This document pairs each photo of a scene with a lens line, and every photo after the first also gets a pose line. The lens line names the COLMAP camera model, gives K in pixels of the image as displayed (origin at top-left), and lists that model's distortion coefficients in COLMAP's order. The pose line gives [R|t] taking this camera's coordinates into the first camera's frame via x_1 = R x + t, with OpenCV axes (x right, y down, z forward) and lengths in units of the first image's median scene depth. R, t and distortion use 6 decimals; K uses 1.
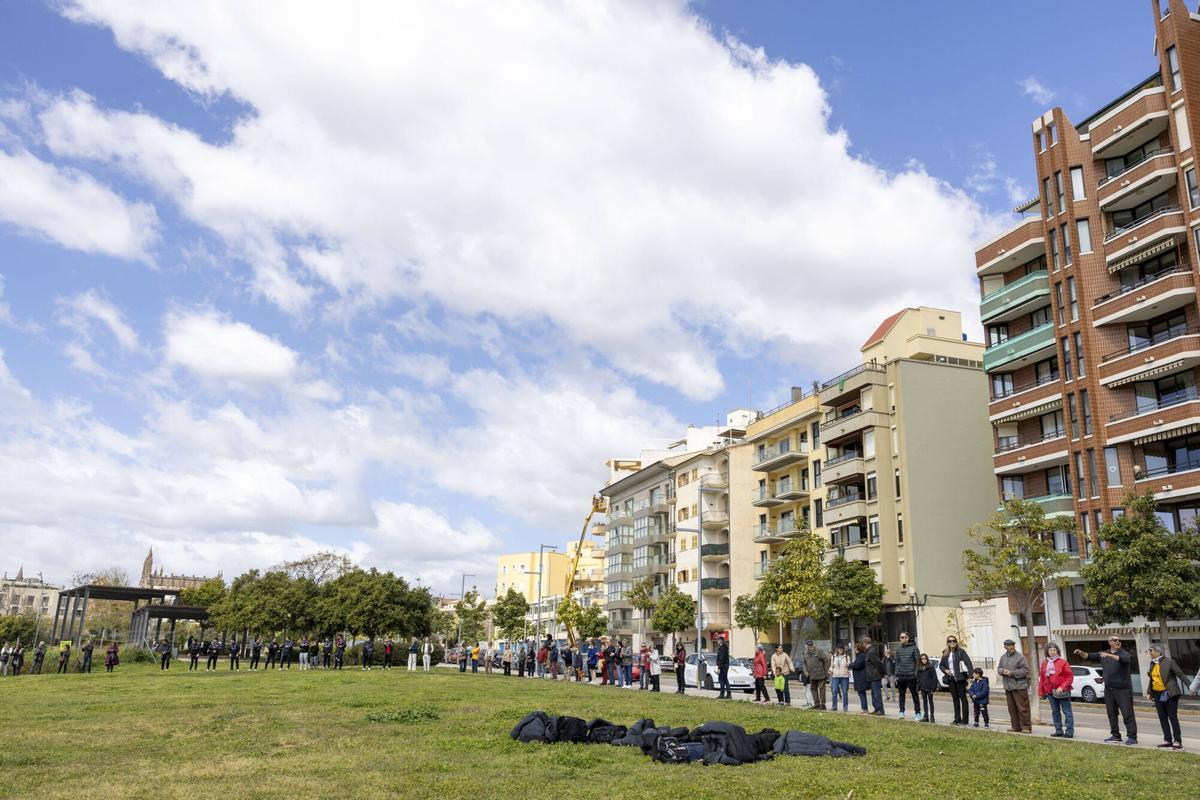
lens RADIAL K [[945.4, 0, 592.8], [0, 945.4, 406.1], [0, 0, 1]] dist [-0.015249, 0.017720]
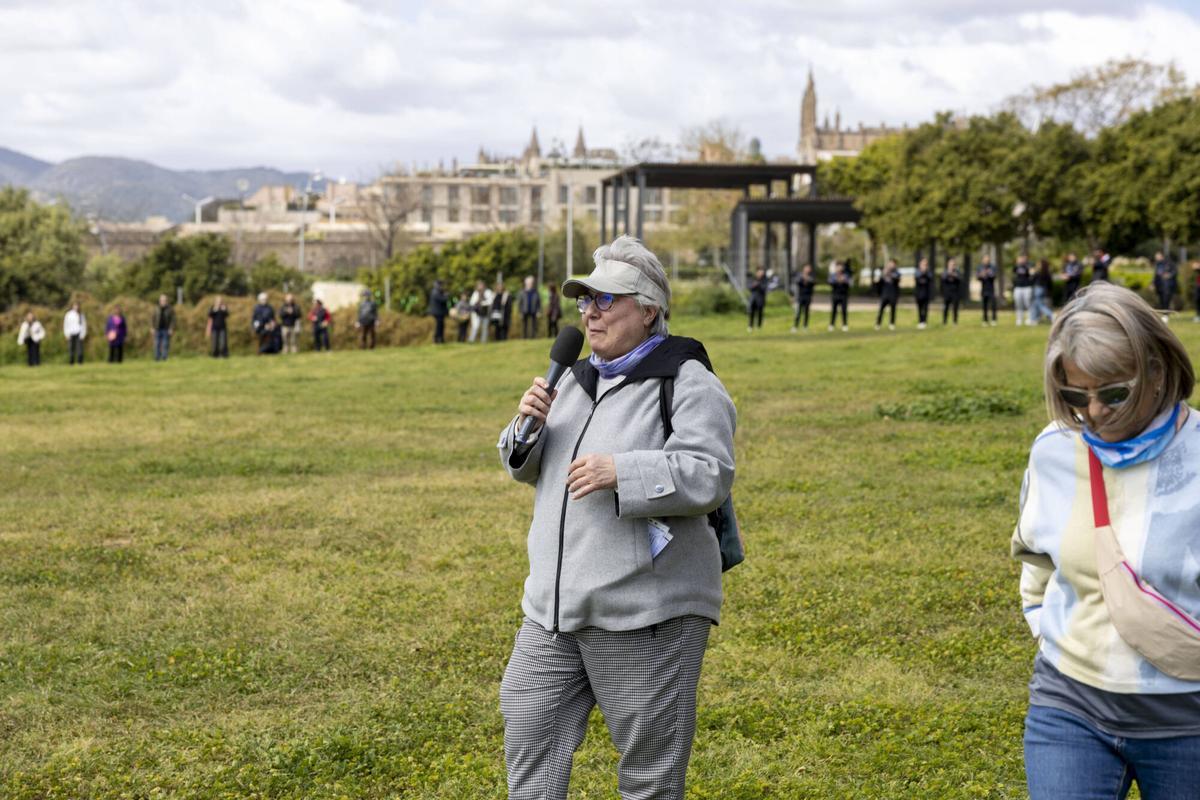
lens RADIAL K [[2293.7, 0, 593.0], [0, 2293.7, 398.4], [0, 0, 1]] dist [0.072038, 0.000000]
pose [[0.856871, 0.004006, -0.515516, 0.070232], [0.151155, 0.954070, 0.258657, -0.006841], [0.492874, -0.299558, 0.816909, -0.027145]]
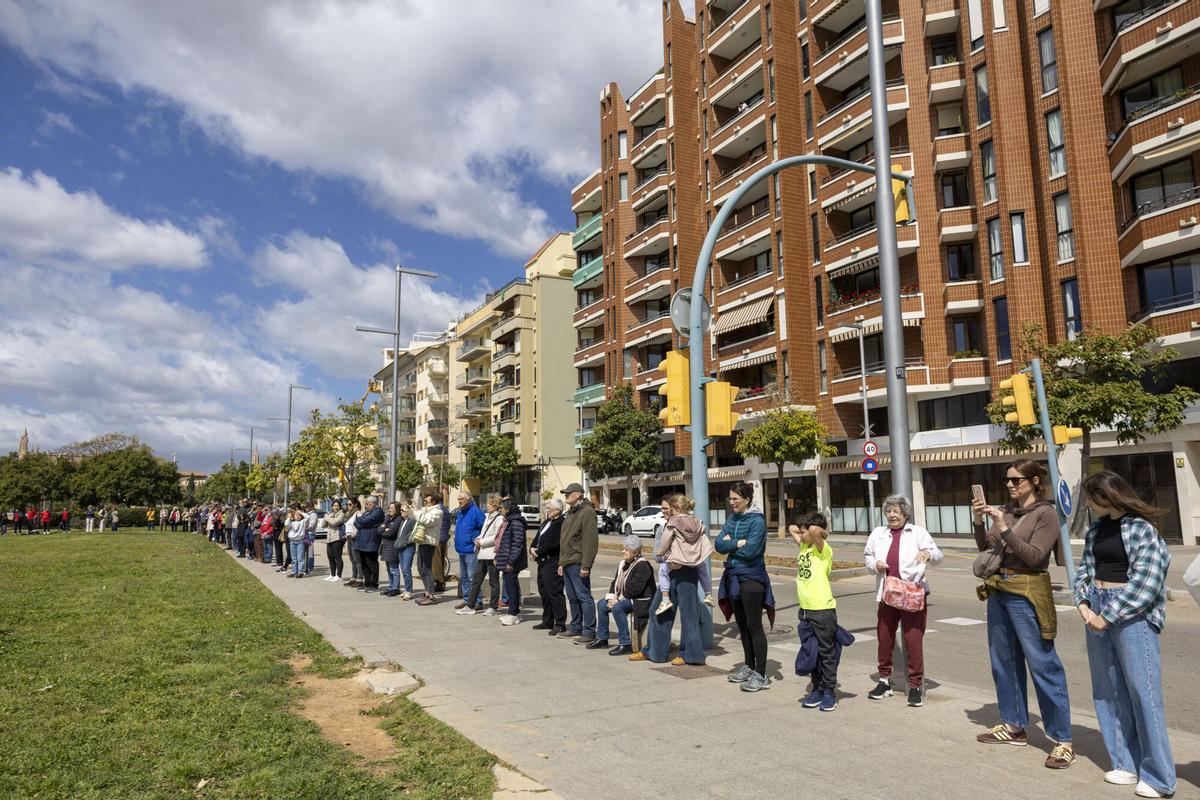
lens RADIAL K [[803.6, 0, 601.0], [0, 803.6, 401.6], [0, 0, 1]] dist [-0.006740, 0.011684]
pose [[0.987127, -0.020161, 0.158663, 0.216531], [-0.000962, 0.991257, 0.131945, -0.022798], [-0.159936, -0.130399, 0.978477, -0.090078]]
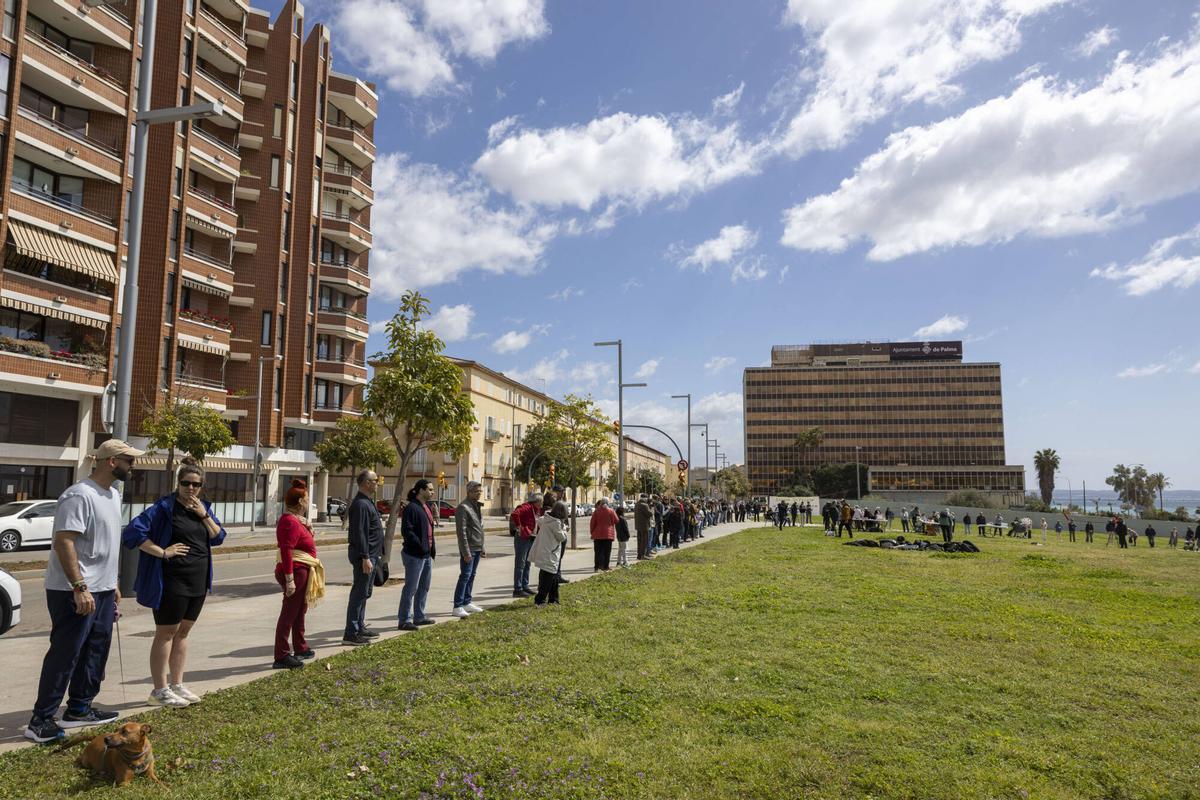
lens RADIAL K [[835.2, 0, 616.1], [0, 835.2, 397.4], [0, 0, 1]] dist [0.059332, -0.036594]
pose [[-0.834785, 0.032896, 0.549593, -0.112839], [-0.171984, 0.932683, -0.317055, 0.172639], [-0.523026, -0.359194, -0.772932, 0.680762]]
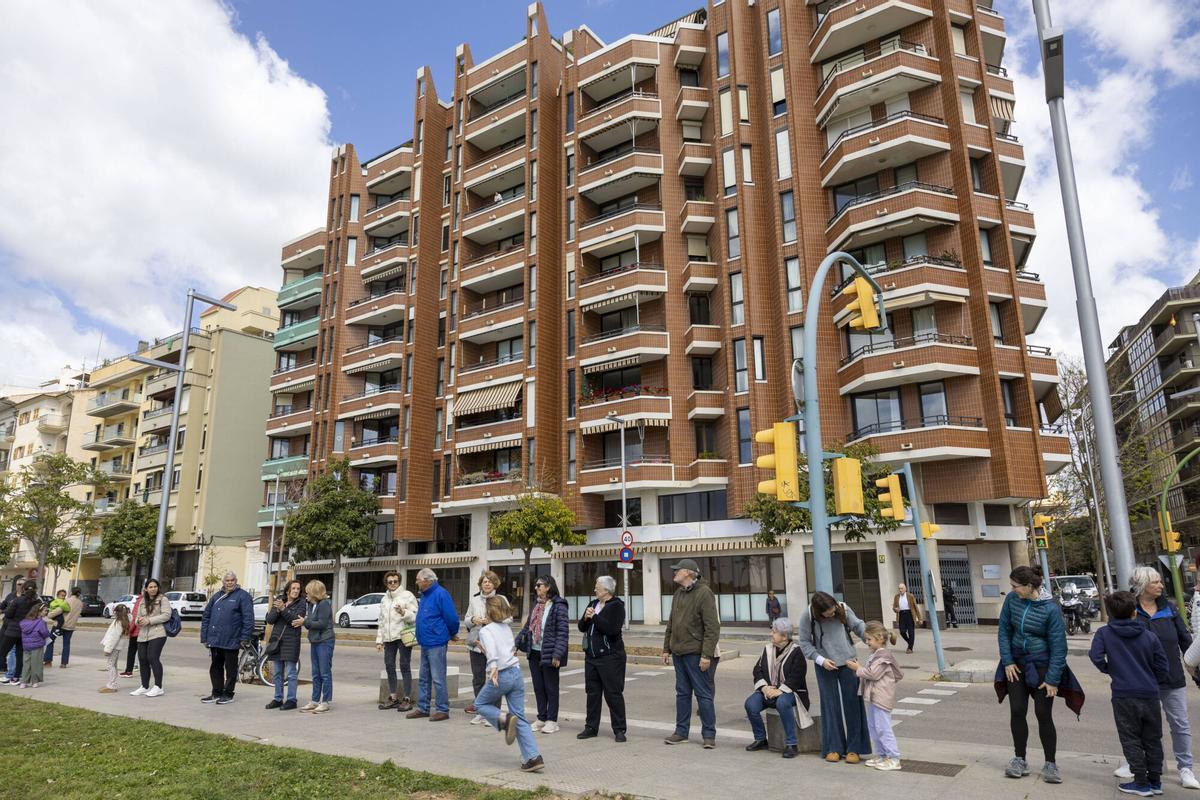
lens RADIAL K [[803.6, 0, 599.2], [0, 803.6, 395.2], [0, 0, 1]] dist [-0.006740, 0.011684]
pose [[0.817441, 0.105241, 0.566317, 0.146640], [-0.120308, 0.992678, -0.010817, -0.013401], [-0.563309, -0.059290, 0.824116, -0.050044]]
